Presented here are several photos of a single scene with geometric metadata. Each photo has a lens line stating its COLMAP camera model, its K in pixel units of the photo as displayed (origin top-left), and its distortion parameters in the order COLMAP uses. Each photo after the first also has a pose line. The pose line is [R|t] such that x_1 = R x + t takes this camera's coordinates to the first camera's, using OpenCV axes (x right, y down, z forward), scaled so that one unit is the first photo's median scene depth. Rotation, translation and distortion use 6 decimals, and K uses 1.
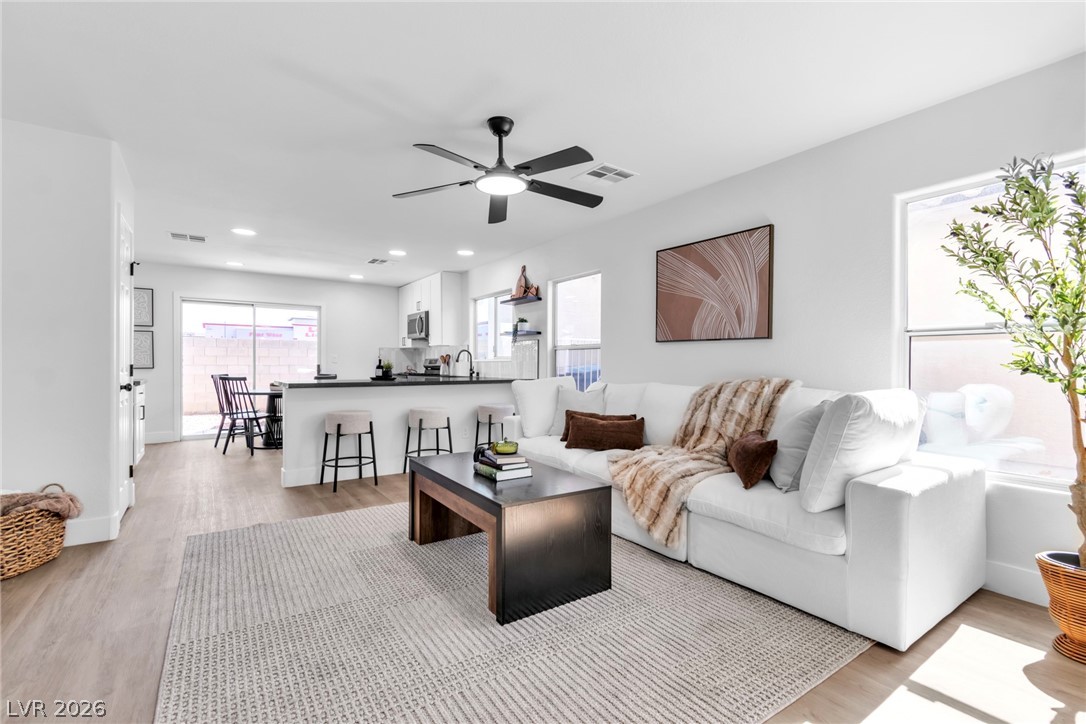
lens RADIAL K [[495.4, 0, 551.9], [0, 495.4, 370.0], [0, 0, 1]] dist [-0.000535, 0.000584]
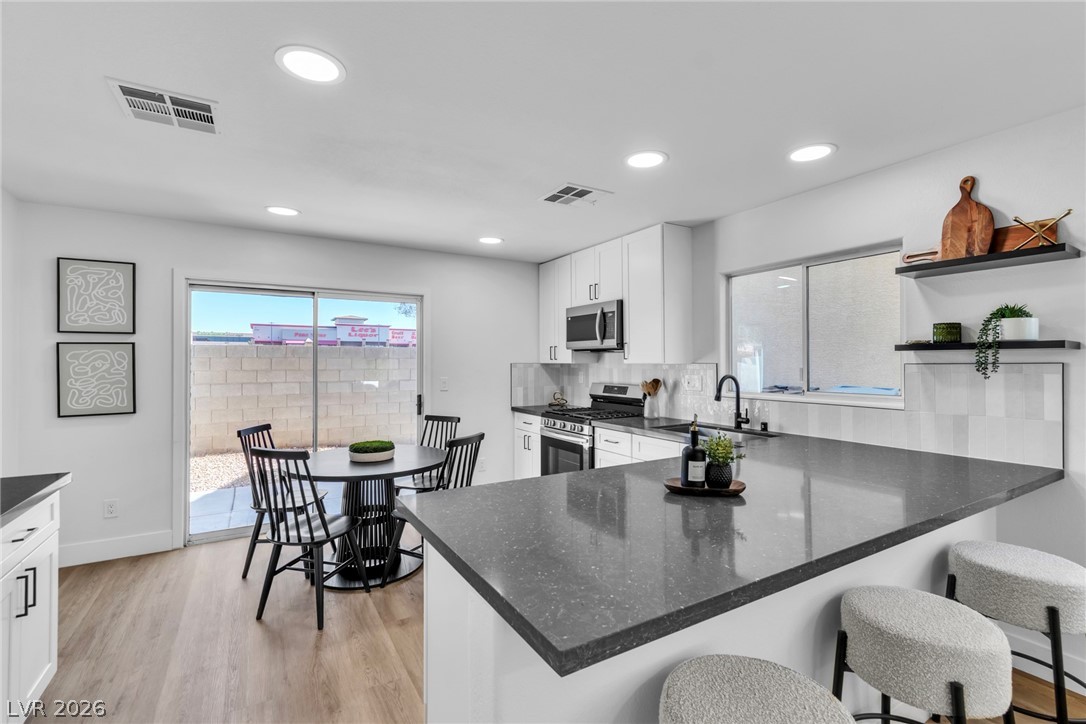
lens RADIAL K [[495.4, 0, 545.9], [0, 495.4, 359.8], [0, 0, 1]] dist [-0.000535, 0.000584]
pose [[0.996970, -0.005111, -0.077624, -0.320419], [0.003948, 0.999878, -0.015117, -0.049686], [0.077691, 0.014765, 0.996868, 0.497147]]
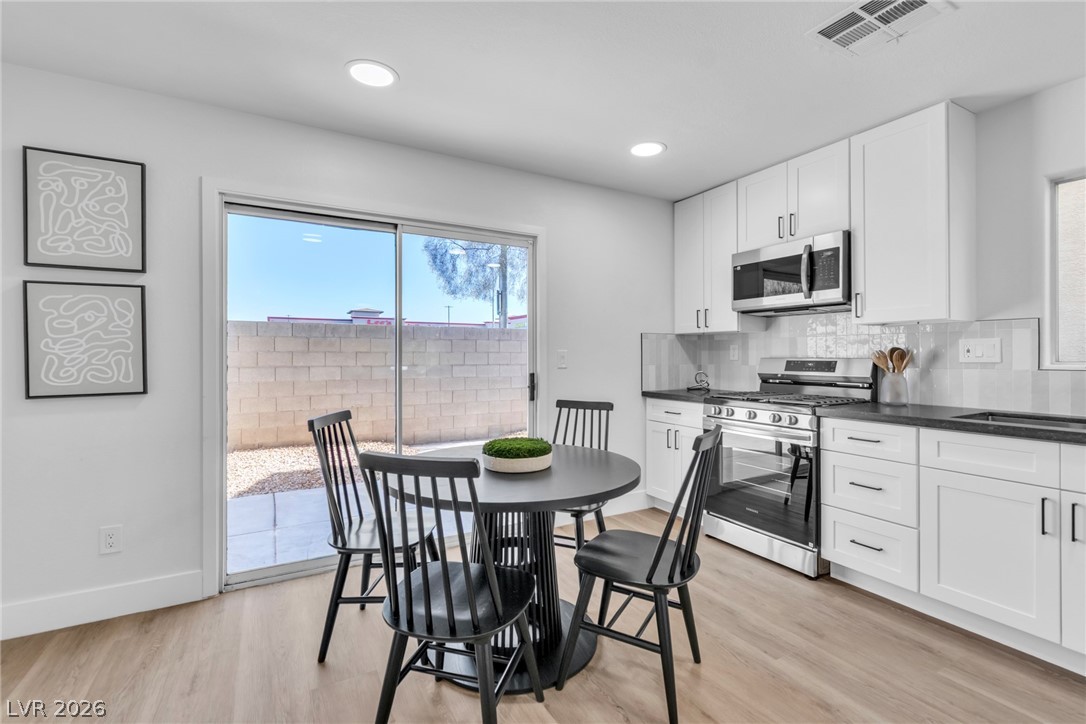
lens RADIAL K [[495.4, 0, 544.0], [0, 495.4, 357.4], [0, 0, 1]] dist [-0.000535, 0.000584]
pose [[0.994545, -0.004979, -0.104186, -0.482114], [0.004169, 0.999959, -0.007992, -0.024589], [0.104221, 0.007514, 0.994526, 0.671096]]
